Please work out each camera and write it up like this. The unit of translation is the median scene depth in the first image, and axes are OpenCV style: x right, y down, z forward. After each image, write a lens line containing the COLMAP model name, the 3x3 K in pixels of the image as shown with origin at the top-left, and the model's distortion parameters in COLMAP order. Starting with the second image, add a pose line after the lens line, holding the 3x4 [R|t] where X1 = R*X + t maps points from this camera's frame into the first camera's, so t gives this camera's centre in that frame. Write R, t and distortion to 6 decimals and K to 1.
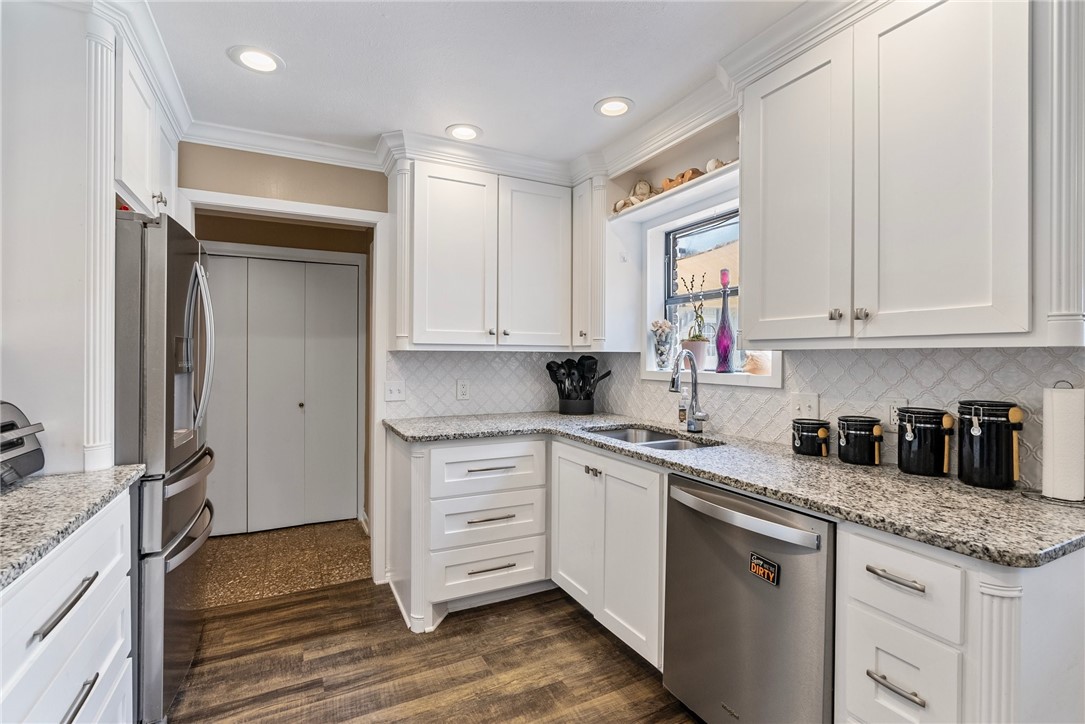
lens RADIAL K [[501.7, 0, 549.0], [0, 501.7, 357.8], [0, 0, 1]] dist [-0.008924, 0.002191]
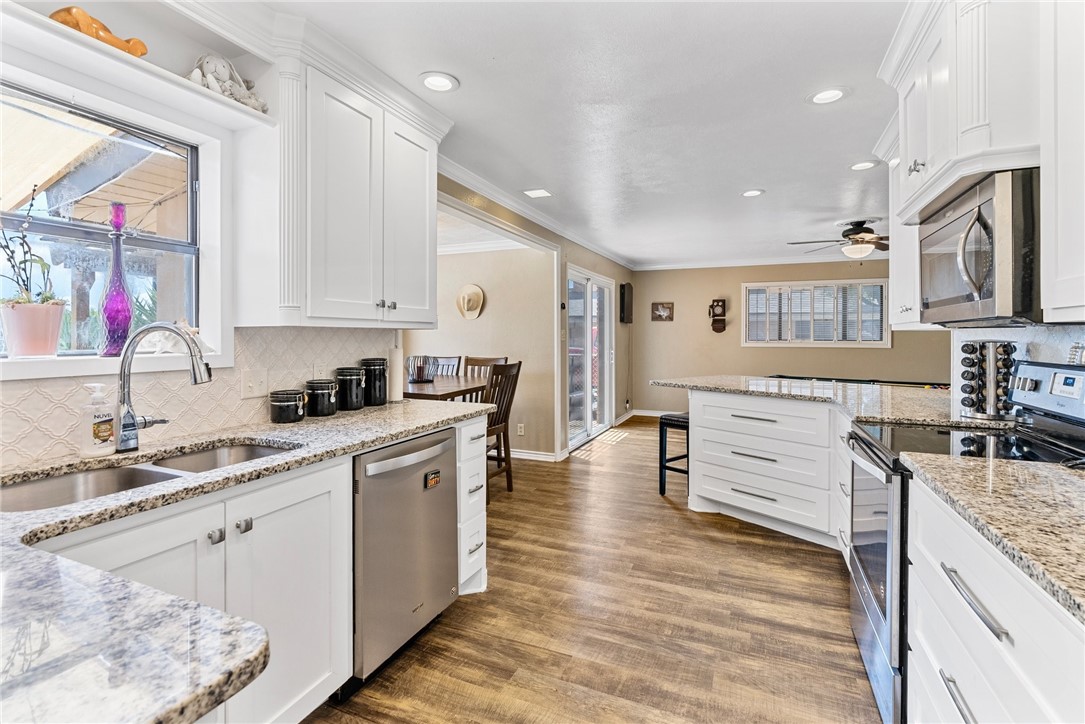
lens RADIAL K [[501.7, 0, 527.2], [0, 501.7, 336.1], [0, 0, 1]] dist [-0.008924, 0.002191]
pose [[-0.608663, -0.004261, 0.793417, -0.568867], [-0.000914, 0.999989, 0.004668, -0.000561], [-0.793428, 0.002116, -0.608660, 1.068327]]
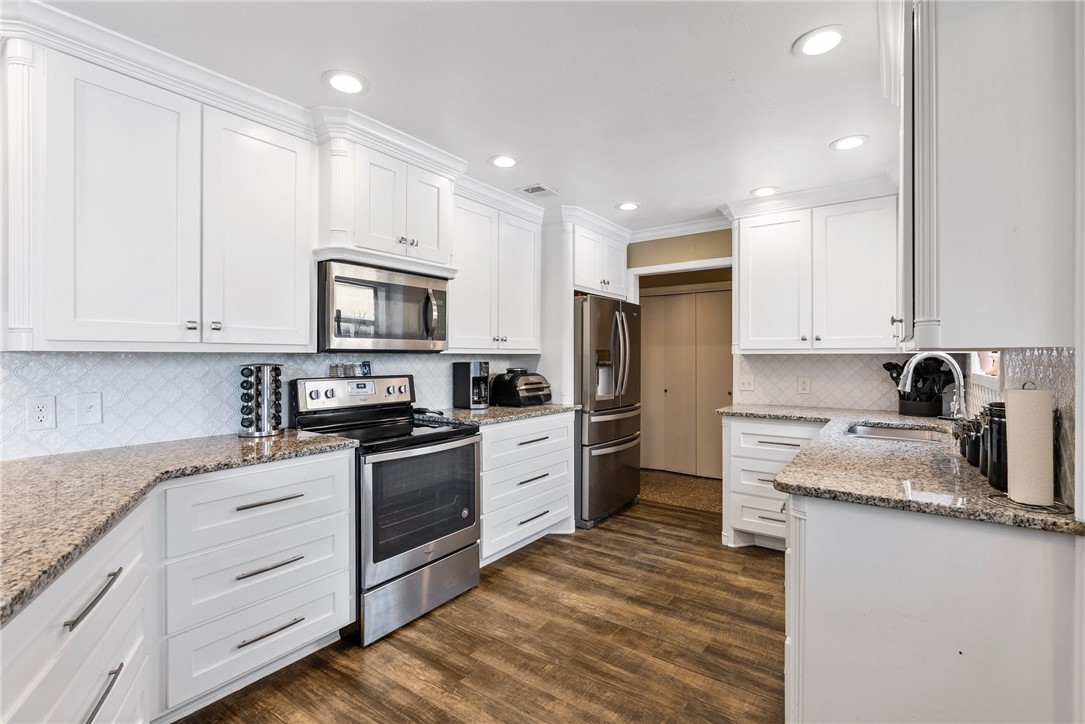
lens RADIAL K [[501.7, 0, 541.8], [0, 501.7, 358.6], [0, 0, 1]] dist [-0.008924, 0.002191]
pose [[0.458722, -0.001146, -0.888579, 0.844242], [-0.001355, 0.999997, -0.001989, 0.002309], [0.888579, 0.002116, 0.458719, -0.167585]]
